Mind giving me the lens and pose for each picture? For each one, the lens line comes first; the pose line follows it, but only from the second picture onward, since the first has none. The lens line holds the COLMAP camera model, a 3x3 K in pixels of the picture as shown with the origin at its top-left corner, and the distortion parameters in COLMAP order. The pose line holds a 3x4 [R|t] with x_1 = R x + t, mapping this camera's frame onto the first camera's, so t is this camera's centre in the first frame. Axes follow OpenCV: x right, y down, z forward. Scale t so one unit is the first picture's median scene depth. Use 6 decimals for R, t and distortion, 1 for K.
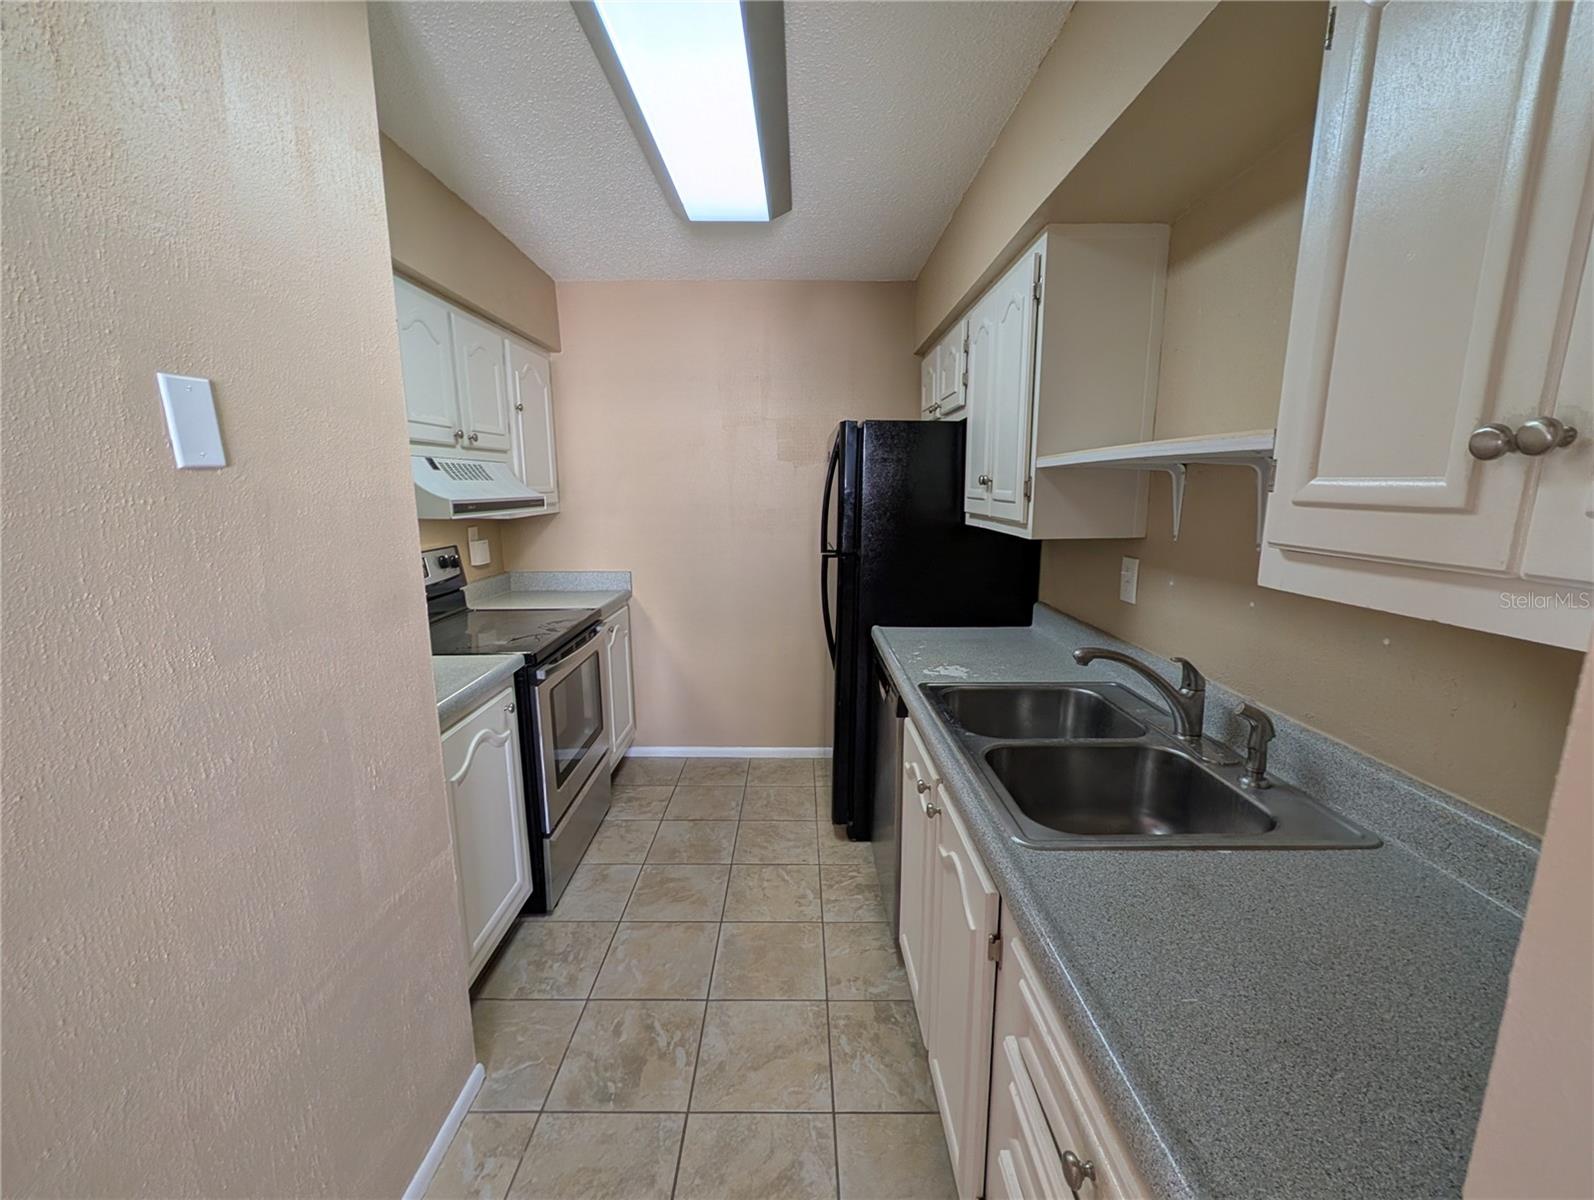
lens RADIAL K [[657.6, 0, 800.5], [0, 657.6, 609.9], [0, 0, 1]] dist [0.002213, 0.000041]
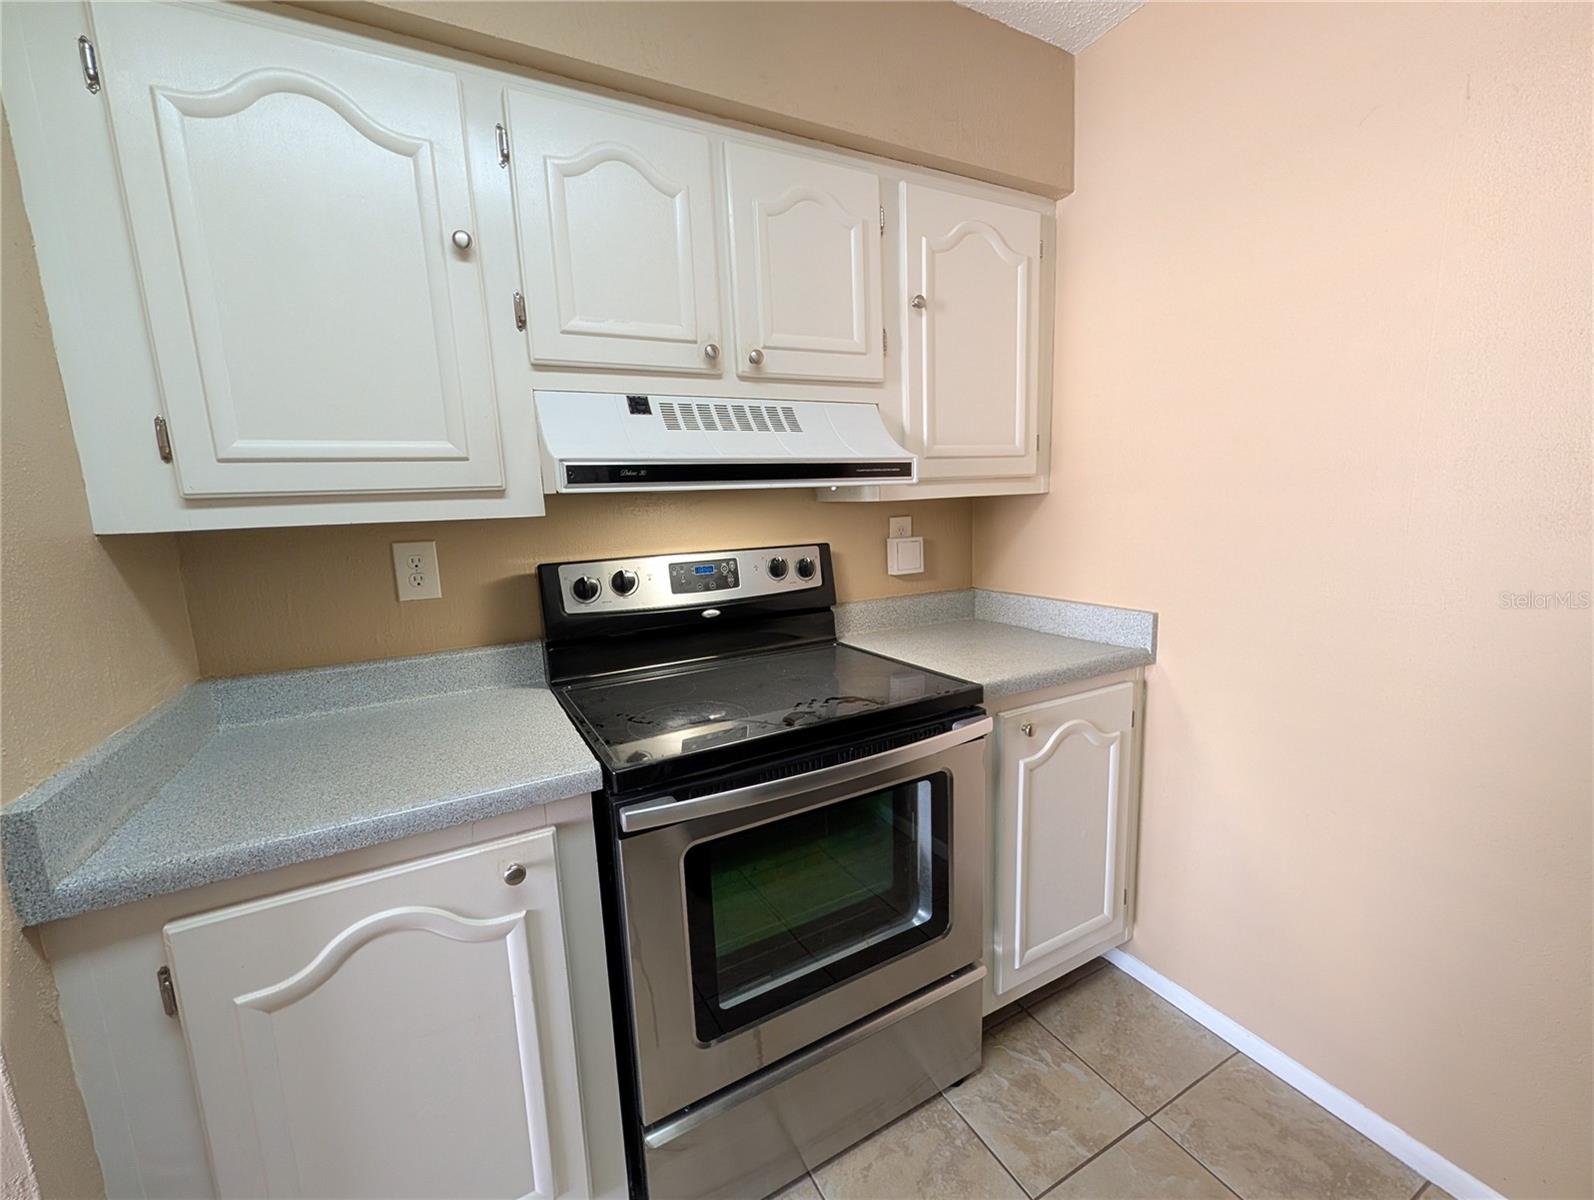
lens RADIAL K [[657.6, 0, 800.5], [0, 657.6, 609.9], [0, 0, 1]] dist [0.002213, 0.000041]
pose [[0.472272, 0.123311, -0.872785, 0.056058], [-0.124122, 0.989604, 0.072652, -0.092984], [0.872670, 0.074020, 0.482667, 0.801270]]
